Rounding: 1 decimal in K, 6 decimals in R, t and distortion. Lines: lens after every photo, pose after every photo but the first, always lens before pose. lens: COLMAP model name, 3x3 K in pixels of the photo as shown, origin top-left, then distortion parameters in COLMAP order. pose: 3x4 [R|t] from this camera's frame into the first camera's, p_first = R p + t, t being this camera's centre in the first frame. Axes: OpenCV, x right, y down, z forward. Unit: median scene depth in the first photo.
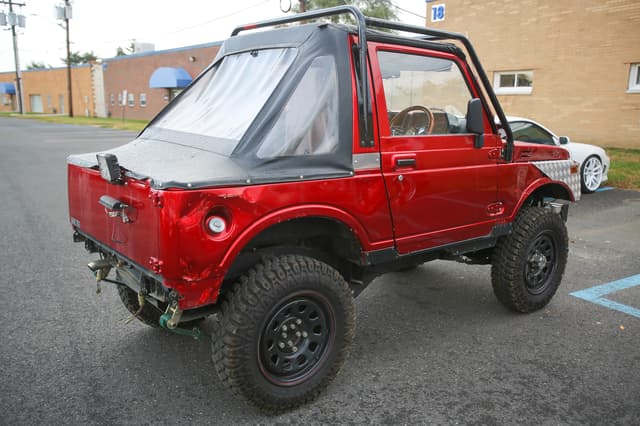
lens RADIAL K [[568.3, 0, 320.0], [0, 568.3, 213.0], [0, 0, 1]] dist [0.009734, 0.007988]
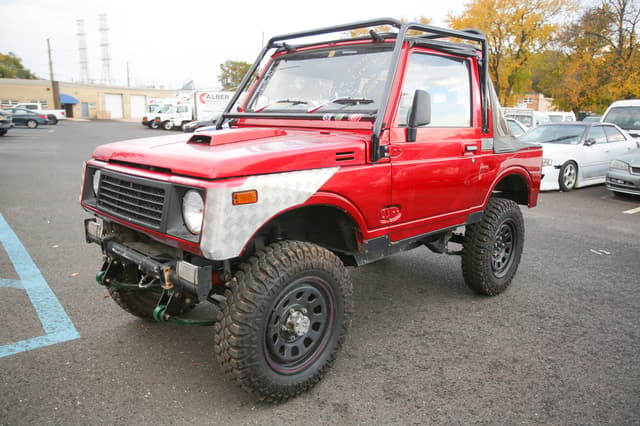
lens RADIAL K [[486.7, 0, 320.0], [0, 486.7, 213.0], [0, 0, 1]] dist [-0.003758, 0.006997]
pose [[-0.994472, -0.010346, -0.104490, 0.274113], [-0.048442, 0.928107, 0.369148, -0.395420], [0.093159, 0.372169, -0.923478, 2.310420]]
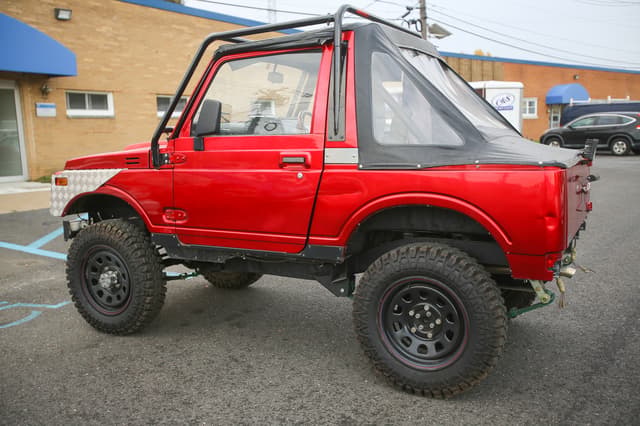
lens RADIAL K [[600.3, 0, 320.0], [0, 600.3, 213.0], [0, 0, 1]] dist [0.012598, 0.023128]
pose [[-0.385637, -0.125930, 0.914016, -1.112083], [0.191920, 0.958025, 0.212967, -0.281343], [-0.902469, 0.257546, -0.345281, 1.674167]]
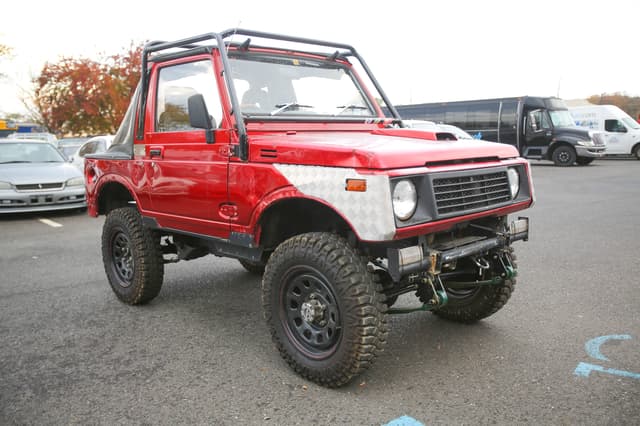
lens RADIAL K [[545.1, 0, 320.0], [0, 545.1, 213.0], [0, 0, 1]] dist [0.002827, -0.000420]
pose [[0.088394, 0.115331, -0.989386, 1.370433], [-0.160973, 0.981872, 0.100073, -0.134302], [0.982992, 0.150419, 0.105357, 1.225566]]
